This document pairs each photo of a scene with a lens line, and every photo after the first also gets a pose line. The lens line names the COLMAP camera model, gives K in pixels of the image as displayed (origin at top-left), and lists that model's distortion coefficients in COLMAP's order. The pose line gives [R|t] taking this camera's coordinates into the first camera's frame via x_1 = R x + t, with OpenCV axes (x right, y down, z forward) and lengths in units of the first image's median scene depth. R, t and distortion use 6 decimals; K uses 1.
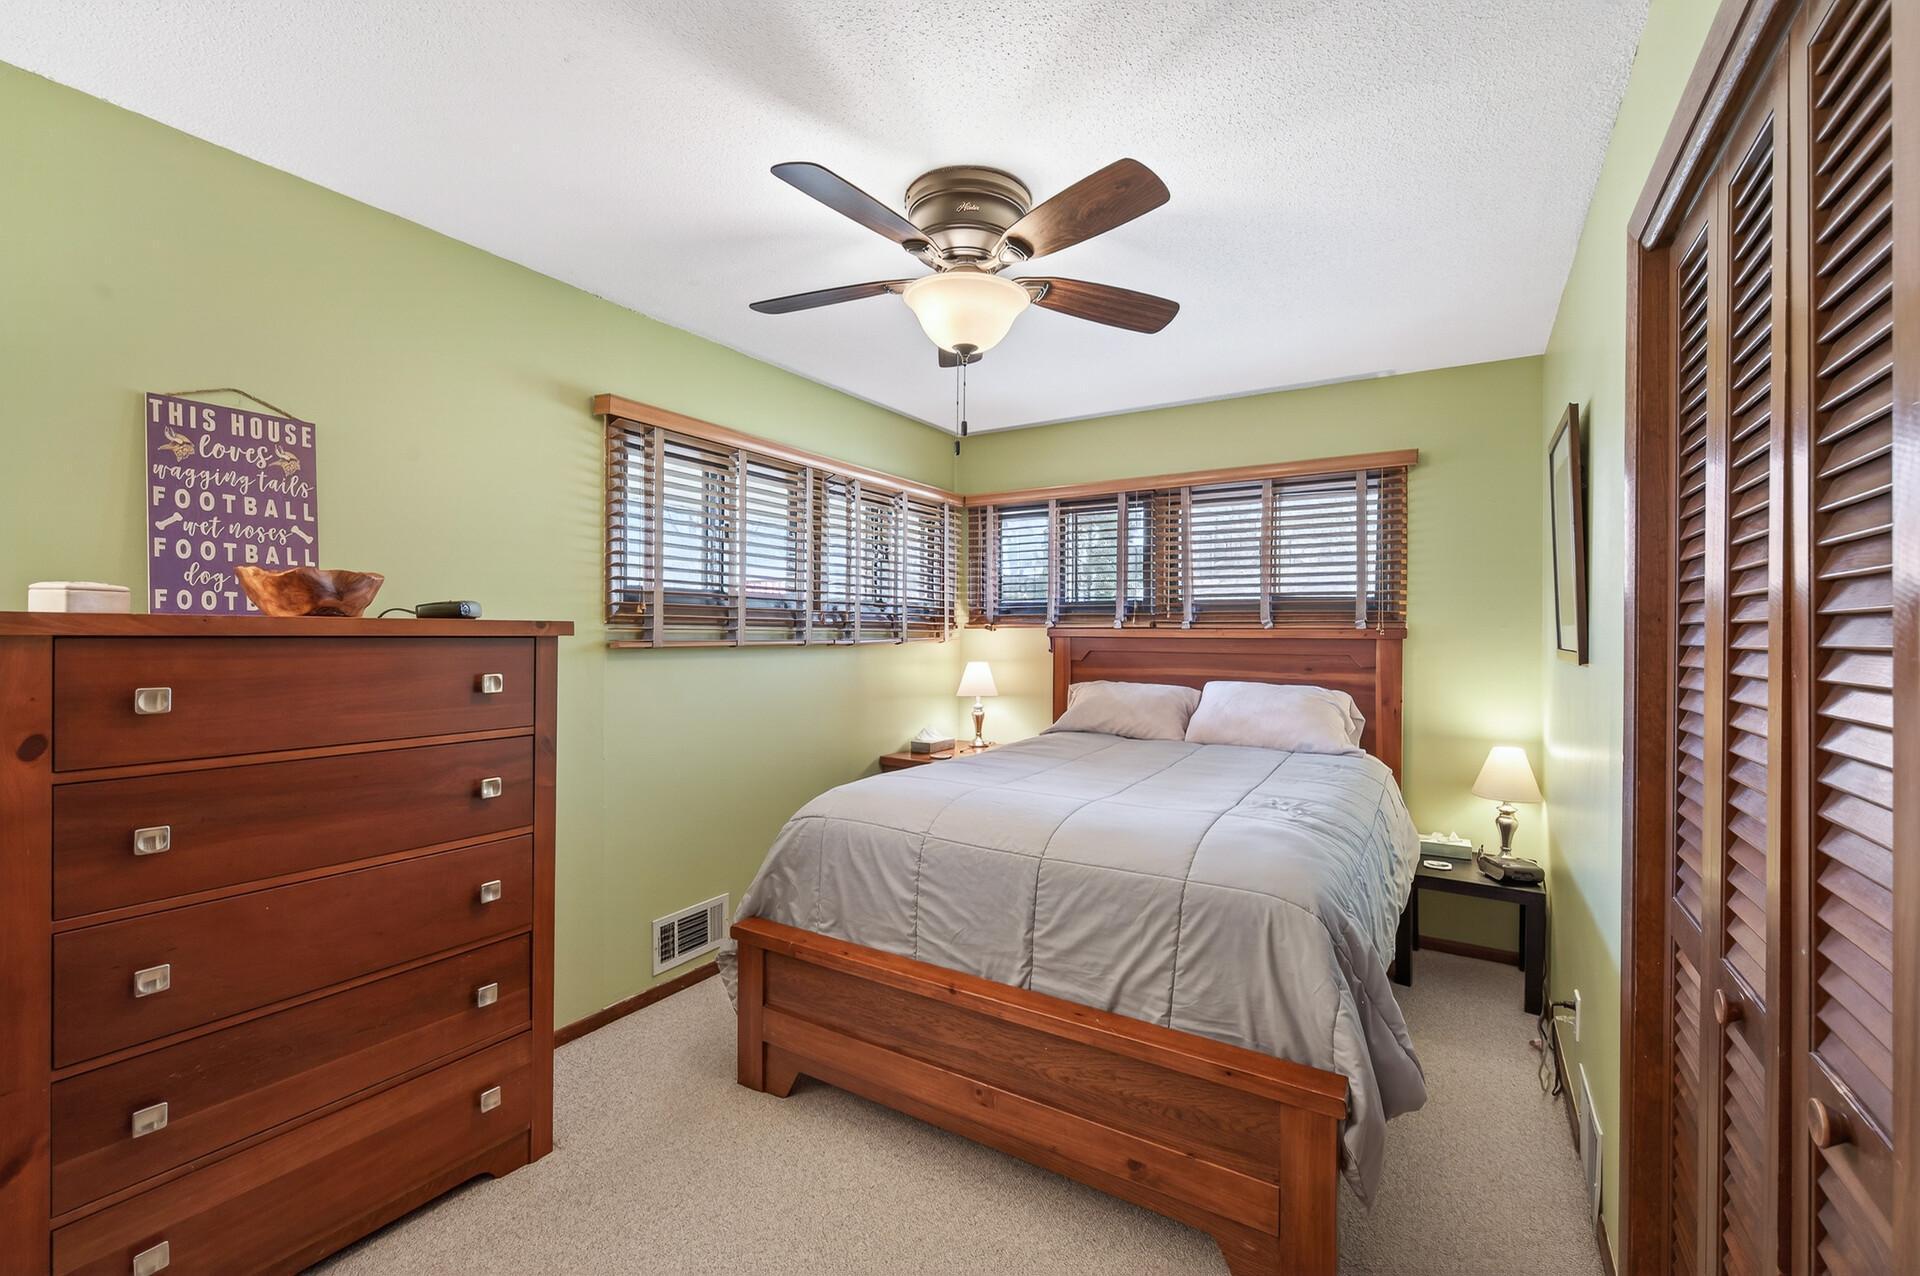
lens RADIAL K [[800.7, 0, 957.3], [0, 800.7, 631.1], [0, 0, 1]] dist [-0.005725, -0.000093]
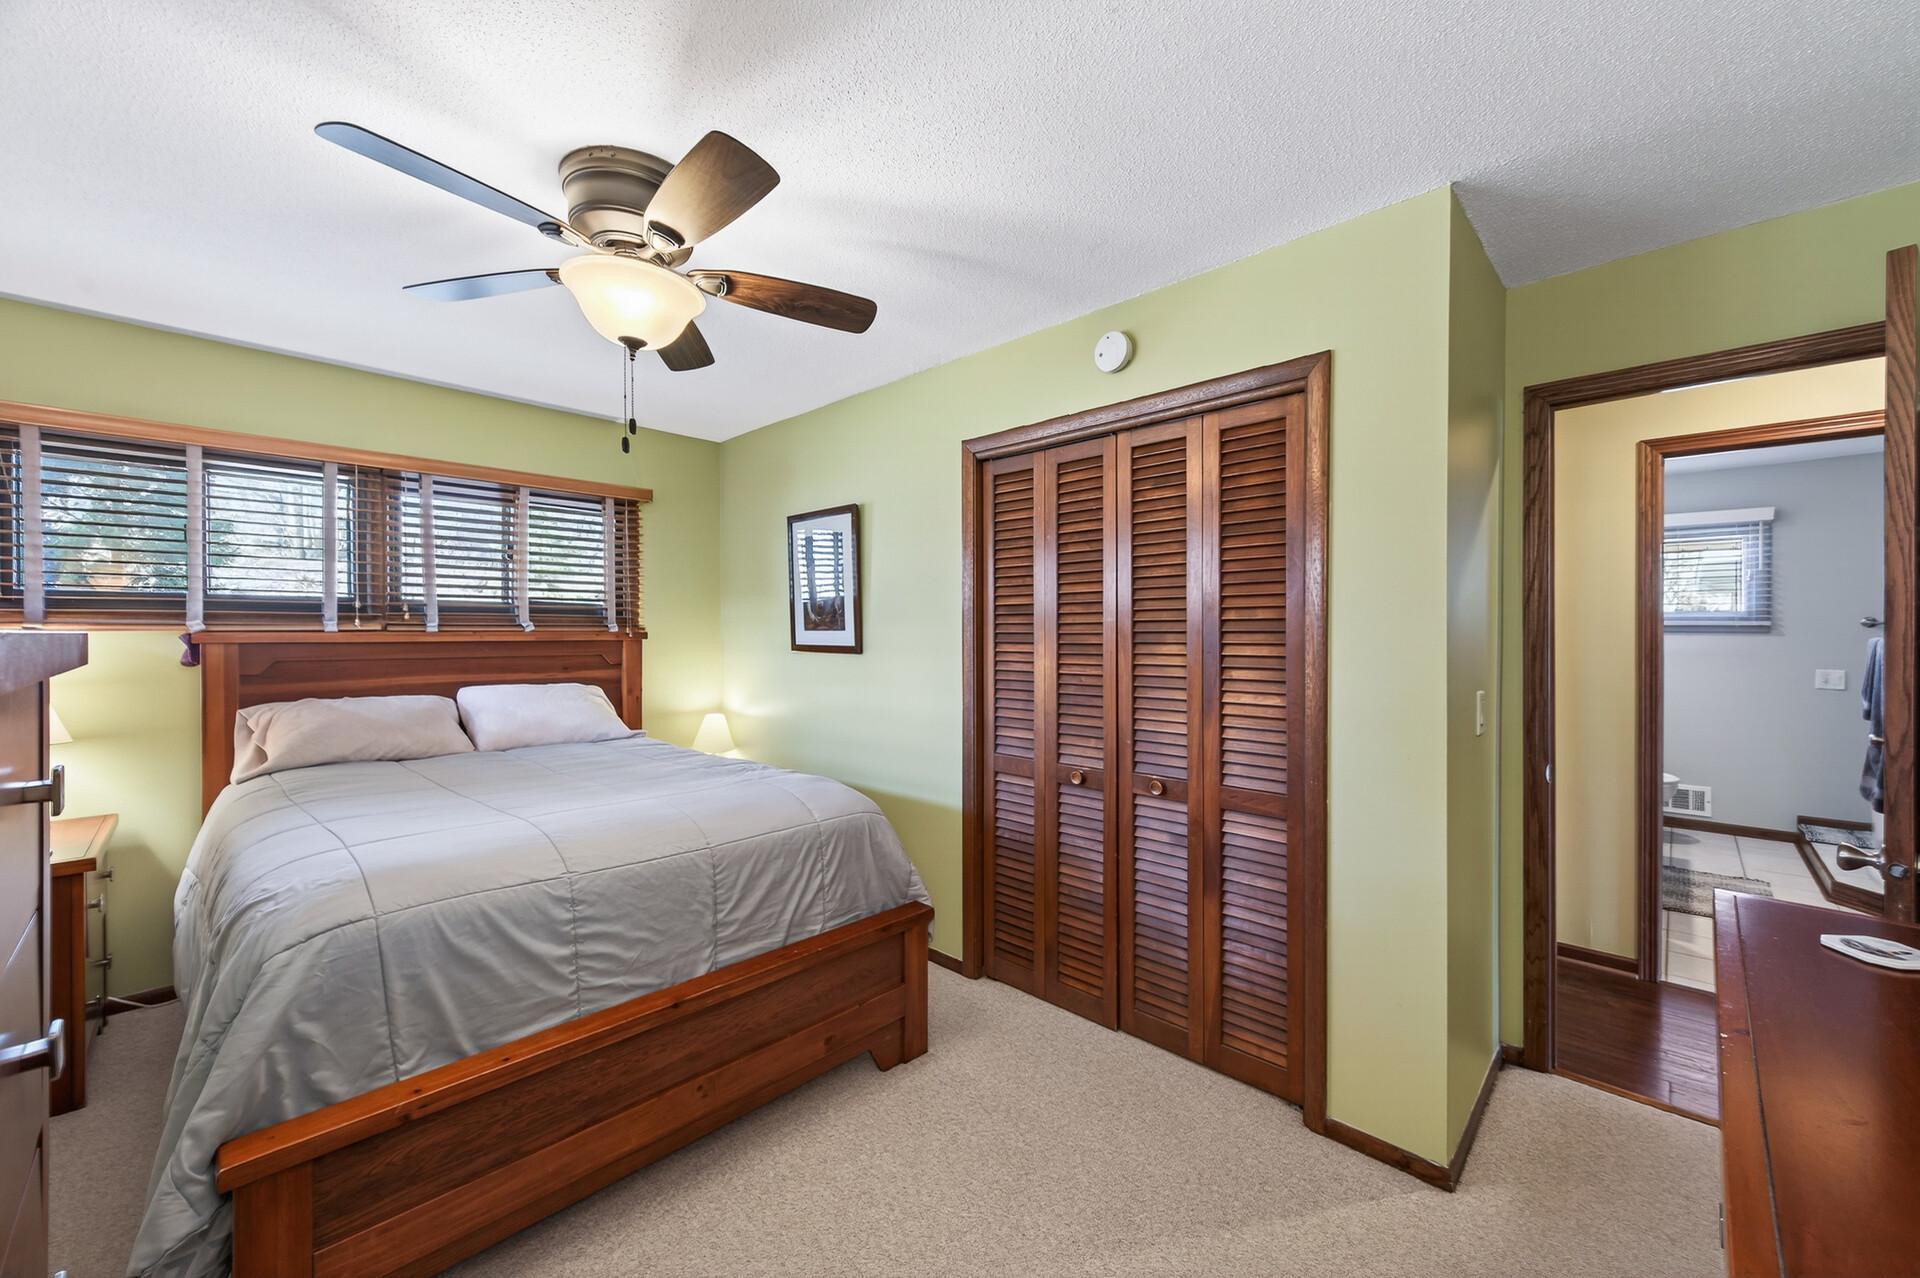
lens RADIAL K [[738.6, 0, 970.6], [0, 738.6, 640.6], [0, 0, 1]] dist [-0.000203, -0.001463]
pose [[0.200572, -0.013799, 0.979582, -0.452802], [-0.000515, 0.999899, 0.014190, -0.005738], [-0.979679, -0.003351, 0.200545, 0.259403]]
